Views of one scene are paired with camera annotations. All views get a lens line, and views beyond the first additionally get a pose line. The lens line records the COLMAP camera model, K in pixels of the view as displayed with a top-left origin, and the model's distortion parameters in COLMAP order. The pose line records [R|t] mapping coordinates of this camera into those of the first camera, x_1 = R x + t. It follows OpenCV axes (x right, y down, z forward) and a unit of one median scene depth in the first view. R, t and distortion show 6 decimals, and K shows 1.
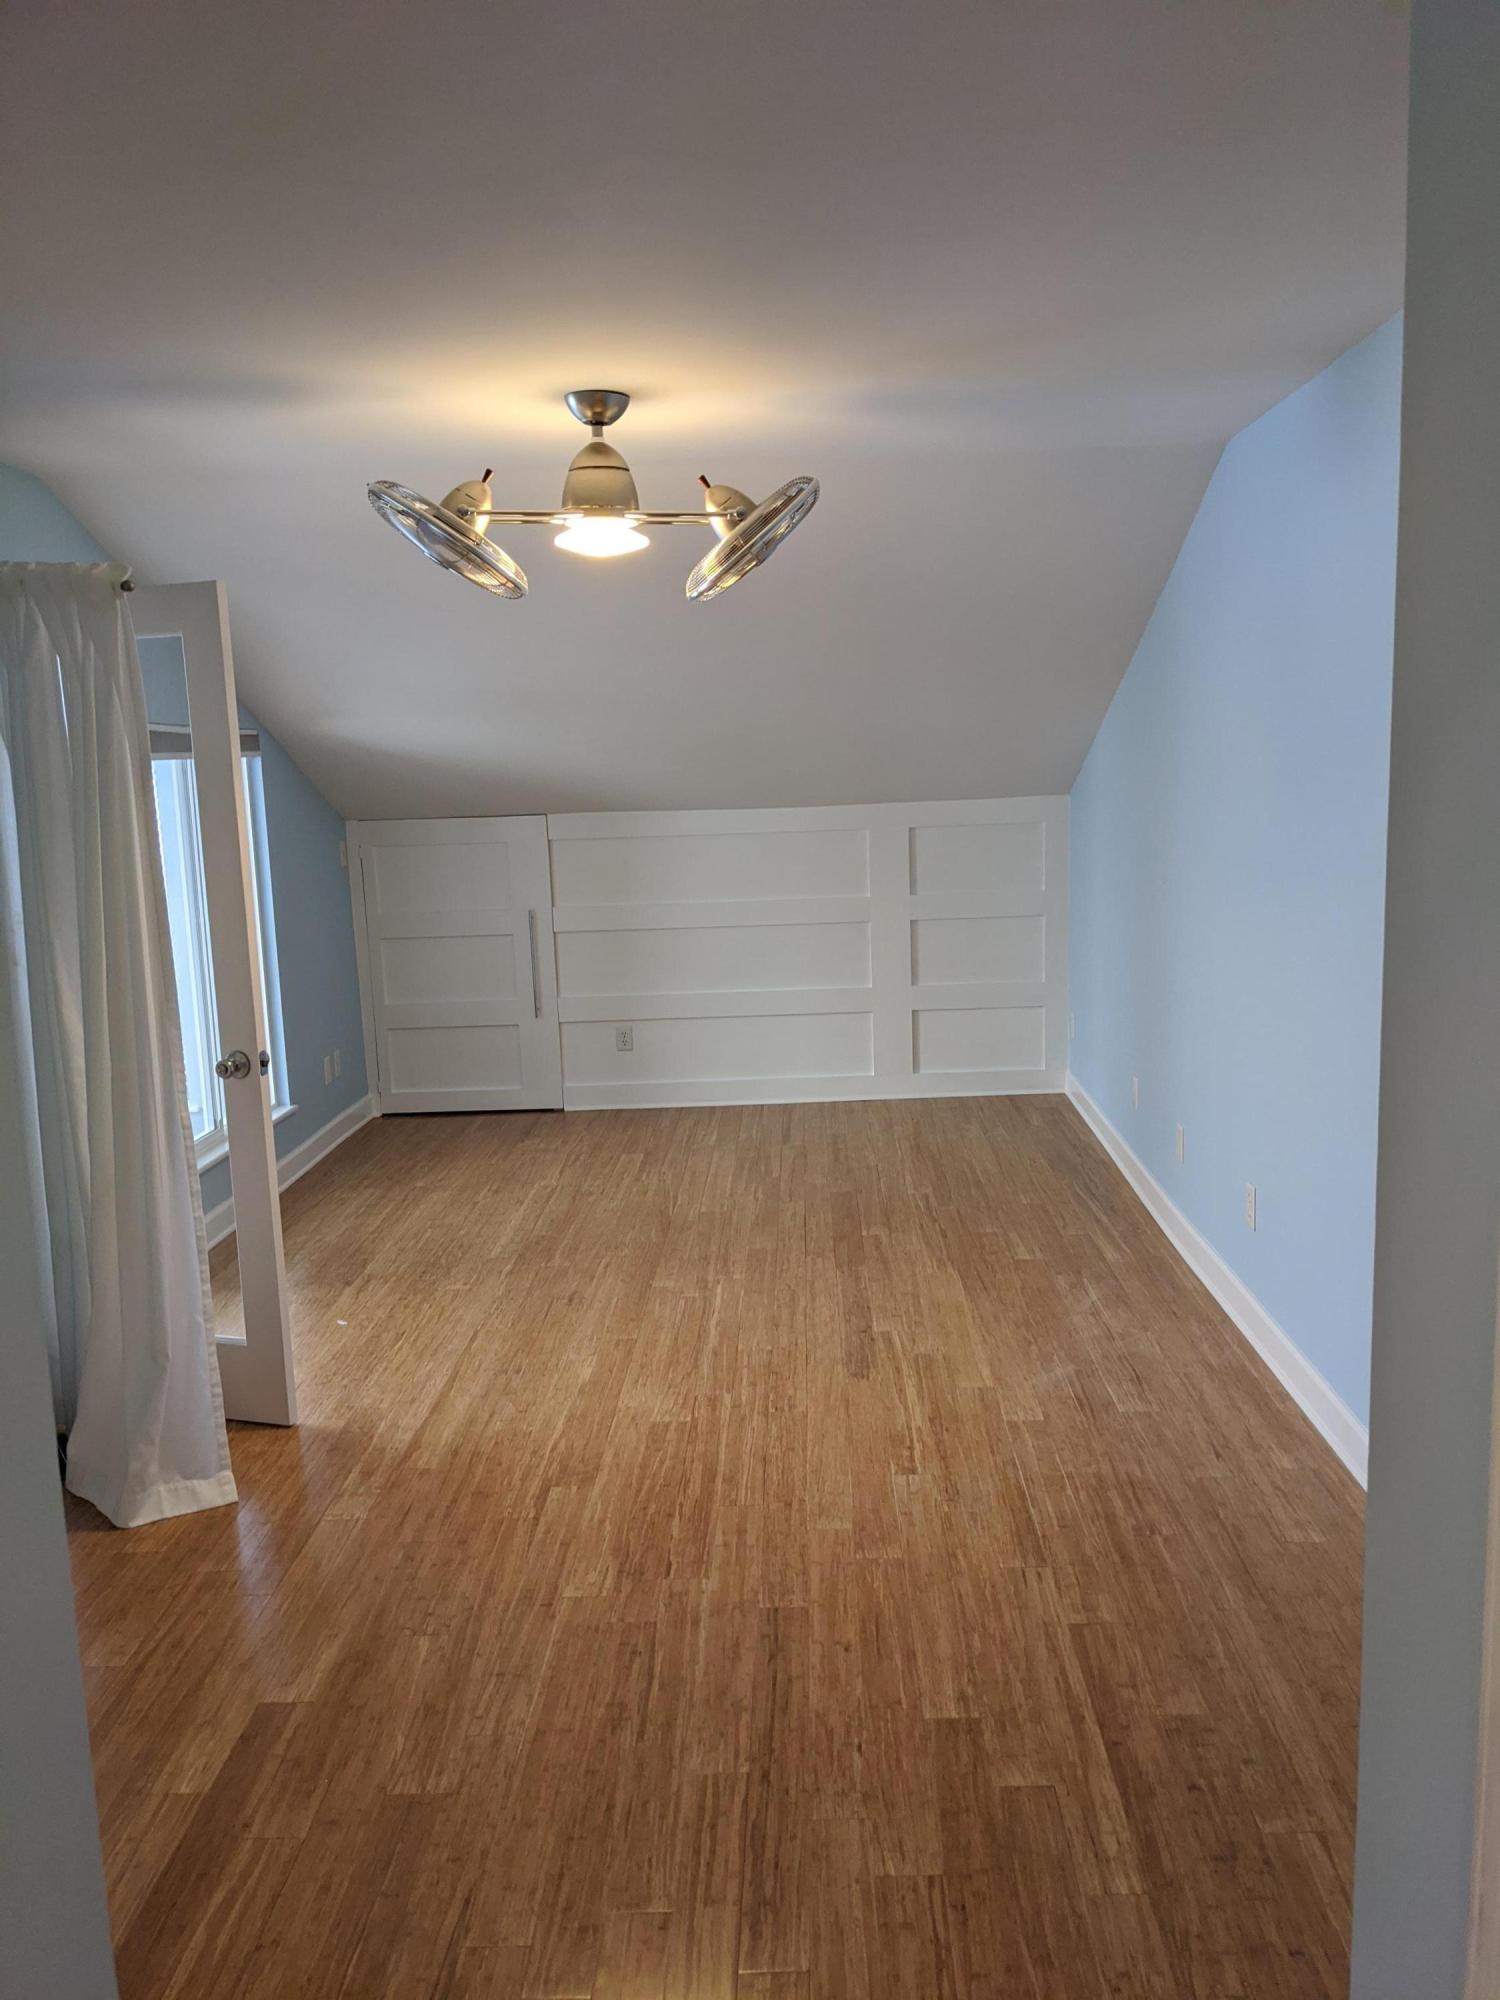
lens RADIAL K [[1612.9, 0, 750.0], [0, 1612.9, 1000.0], [0, 0, 1]] dist [0.059997, -0.116938]
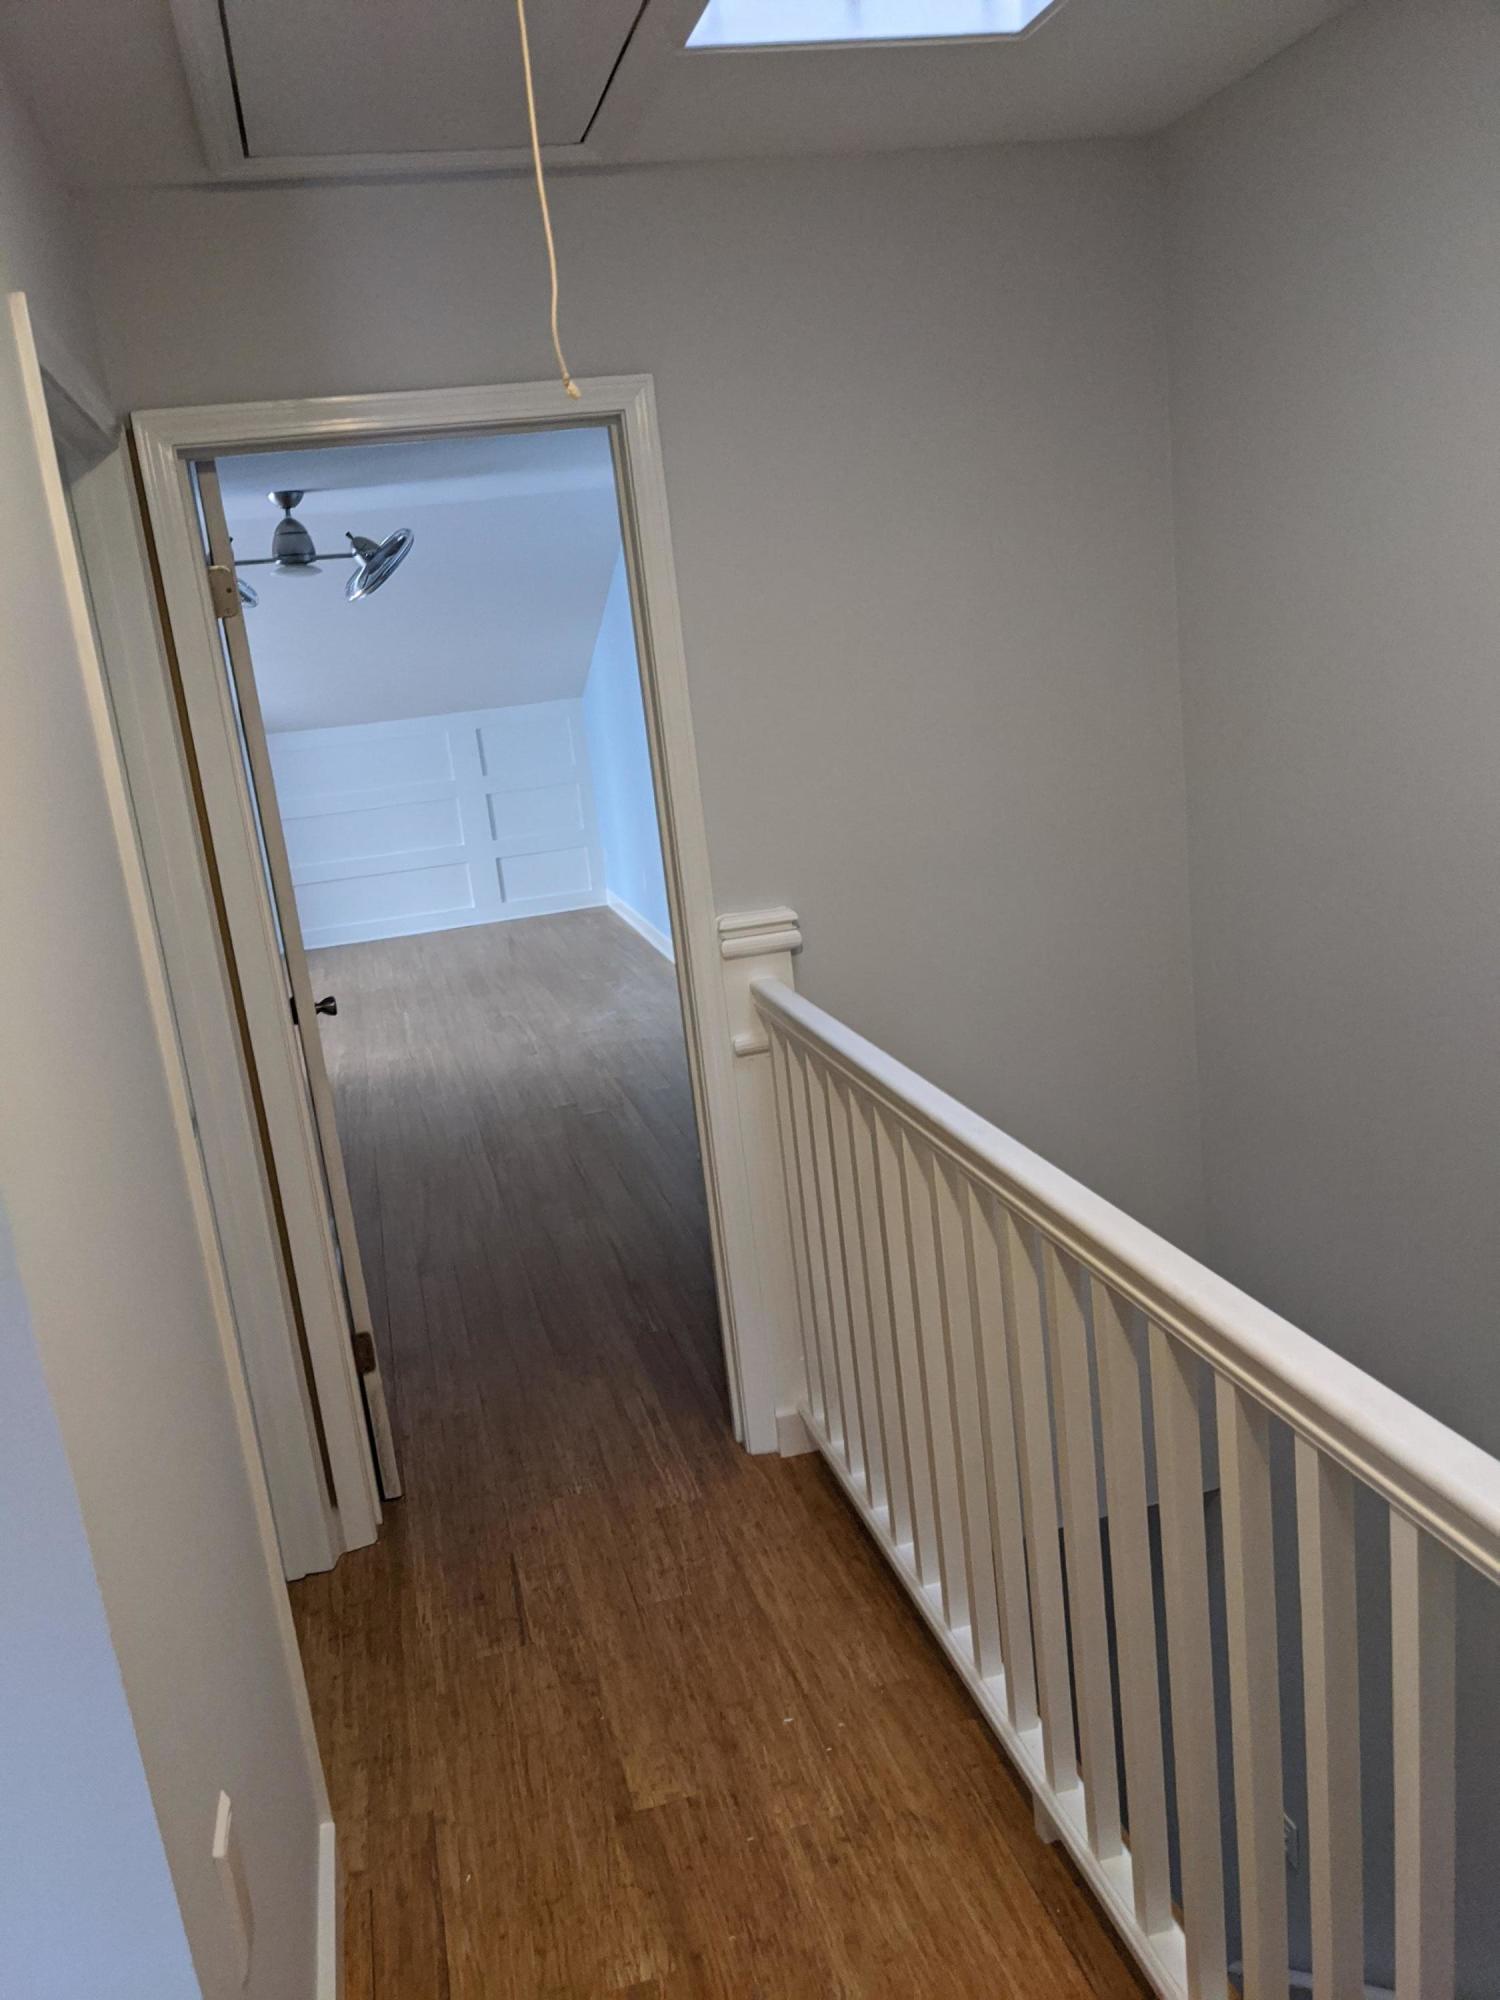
lens RADIAL K [[1612.9, 0, 750.0], [0, 1612.9, 1000.0], [0, 0, 1]] dist [0.059997, -0.116938]
pose [[0.958270, -0.126119, 0.256540, -0.108271], [0.111387, 0.991221, 0.071226, 0.089790], [-0.263271, -0.039679, 0.963906, -0.715668]]
